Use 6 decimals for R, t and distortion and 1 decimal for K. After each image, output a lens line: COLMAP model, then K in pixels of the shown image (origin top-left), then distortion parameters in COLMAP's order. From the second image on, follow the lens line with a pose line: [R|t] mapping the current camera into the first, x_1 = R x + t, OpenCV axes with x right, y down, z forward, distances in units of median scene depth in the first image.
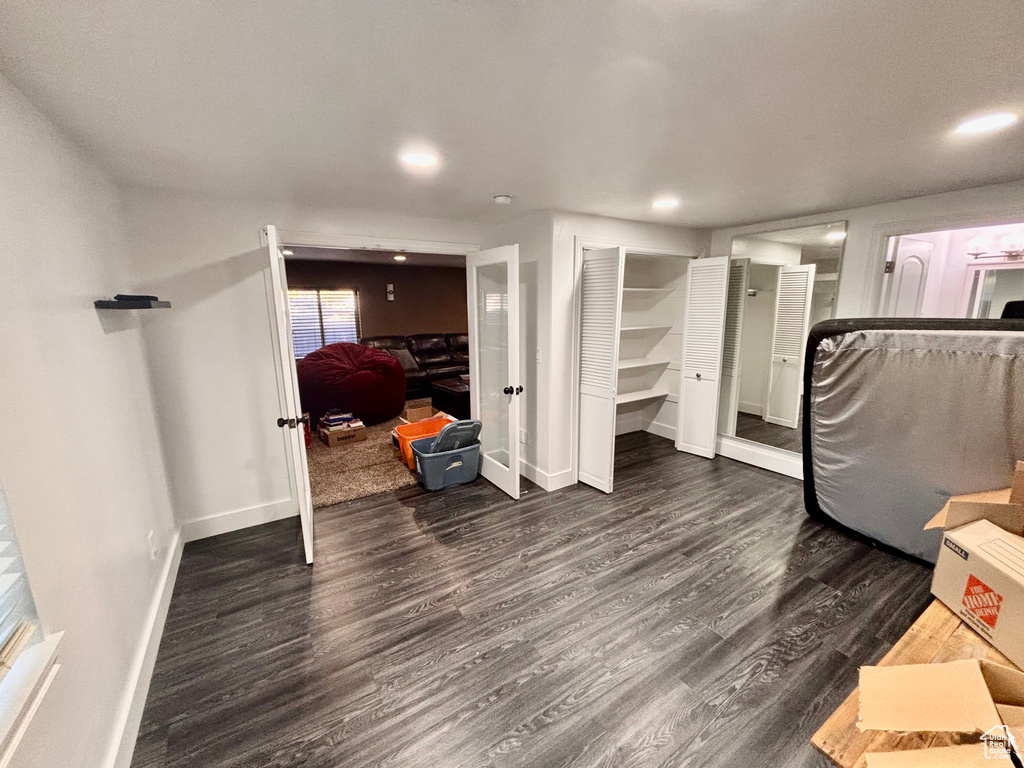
lens RADIAL K [[414.2, 0, 511.2], [0, 414.2, 384.2], [0, 0, 1]] dist [0.000486, -0.000183]
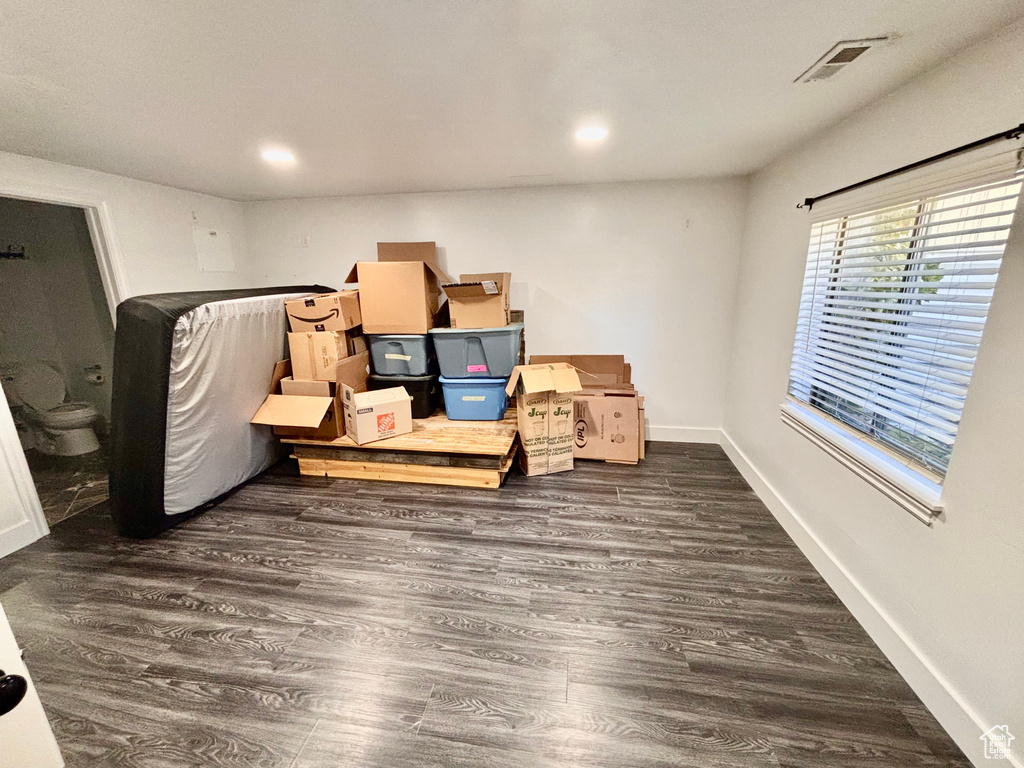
lens RADIAL K [[414.2, 0, 511.0], [0, 414.2, 384.5], [0, 0, 1]] dist [0.000486, -0.000183]
pose [[-0.747983, -0.147636, 0.647089, -0.406229], [0.148402, 0.913063, 0.379860, -0.217282], [-0.646914, 0.380158, -0.661046, 1.219567]]
